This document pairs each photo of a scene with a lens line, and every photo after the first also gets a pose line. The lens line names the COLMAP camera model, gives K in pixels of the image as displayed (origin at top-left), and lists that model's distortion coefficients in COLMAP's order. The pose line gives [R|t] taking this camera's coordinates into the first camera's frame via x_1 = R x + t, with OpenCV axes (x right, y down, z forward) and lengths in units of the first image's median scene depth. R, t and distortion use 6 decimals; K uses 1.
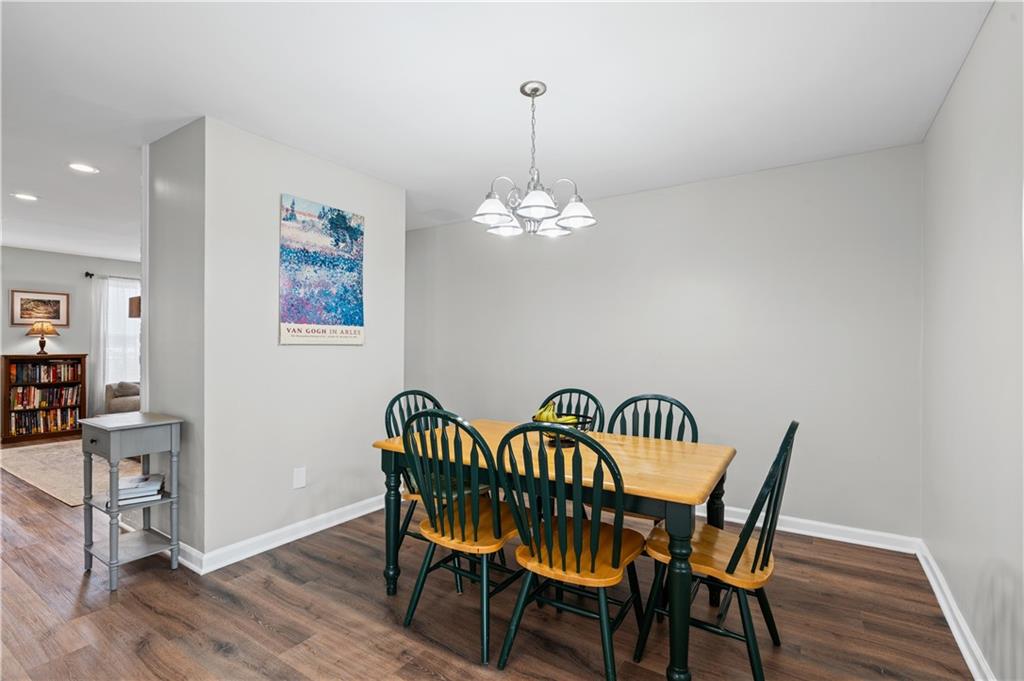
lens RADIAL K [[472.5, 0, 511.7], [0, 472.5, 342.4], [0, 0, 1]] dist [-0.003797, 0.003462]
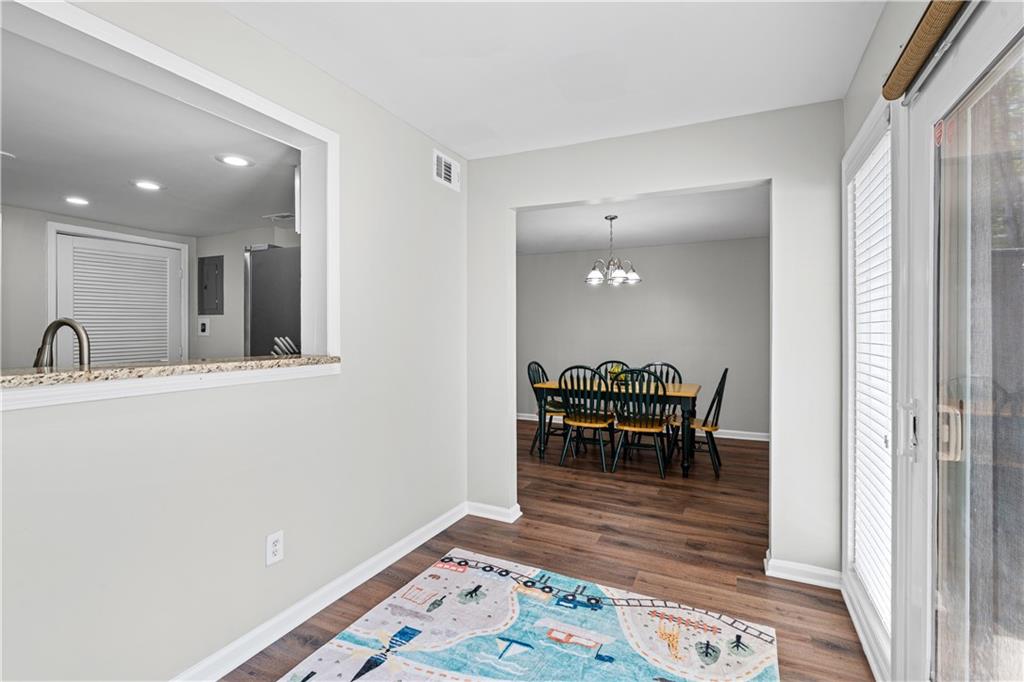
lens RADIAL K [[472.5, 0, 513.6], [0, 472.5, 335.4], [0, 0, 1]] dist [-0.003797, 0.003462]
pose [[0.992671, -0.004113, 0.120775, -0.562819], [0.002551, 0.999911, 0.013083, -0.029506], [-0.120818, -0.012679, 0.992594, -0.918027]]
